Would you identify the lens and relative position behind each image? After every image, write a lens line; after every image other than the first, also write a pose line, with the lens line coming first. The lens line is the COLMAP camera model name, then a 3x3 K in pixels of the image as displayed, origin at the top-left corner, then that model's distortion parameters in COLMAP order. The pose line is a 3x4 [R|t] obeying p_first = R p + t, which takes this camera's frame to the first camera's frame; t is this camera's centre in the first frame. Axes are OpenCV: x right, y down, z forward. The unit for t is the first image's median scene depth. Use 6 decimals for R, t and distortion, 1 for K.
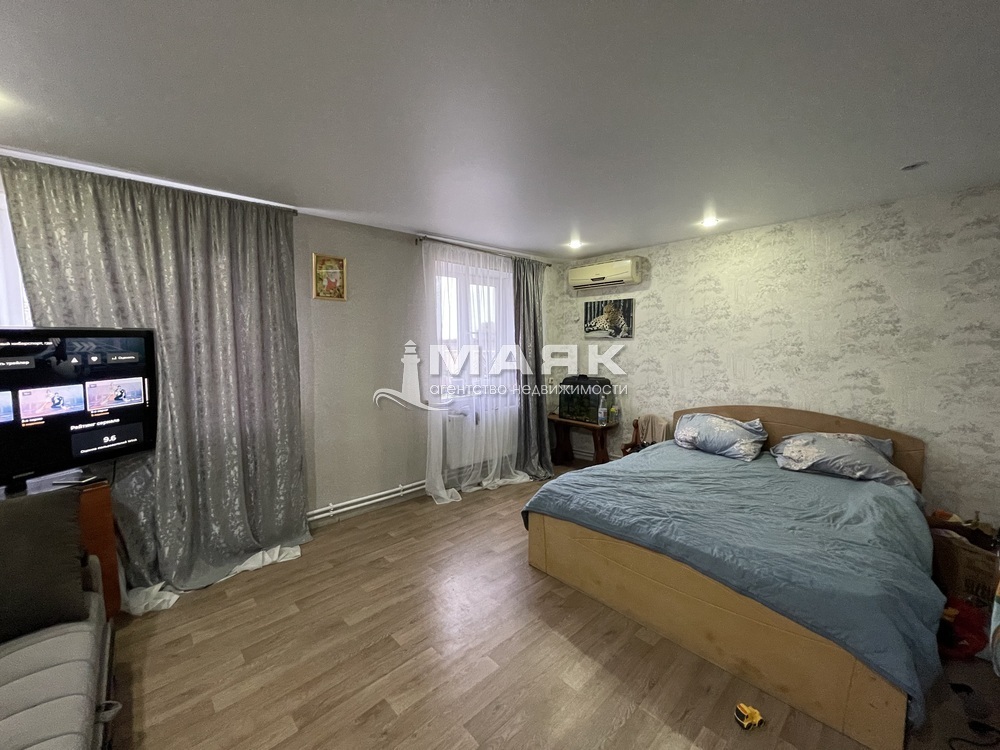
lens RADIAL K [[404.9, 0, 503.2], [0, 404.9, 372.6], [0, 0, 1]] dist [-0.001062, 0.001232]
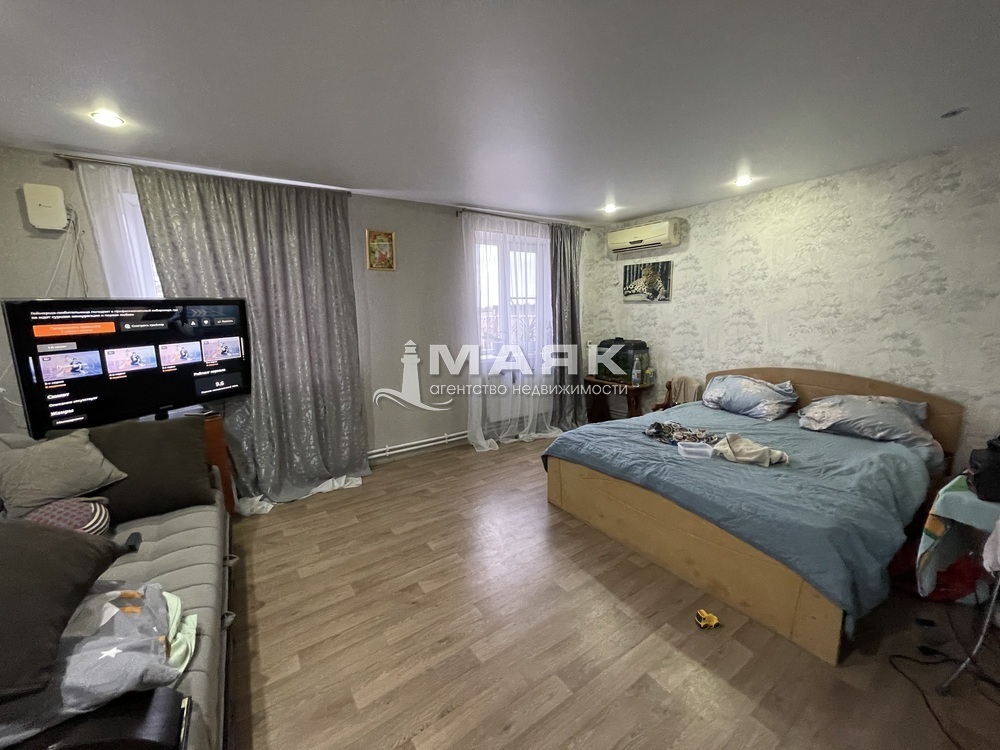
lens RADIAL K [[404.9, 0, 502.0], [0, 404.9, 372.7], [0, 0, 1]] dist [-0.001062, 0.001232]
pose [[0.988377, 0.014290, -0.151352, 0.100954], [-0.001385, 0.996378, 0.085029, 0.012729], [0.152019, -0.083831, 0.984816, -0.115629]]
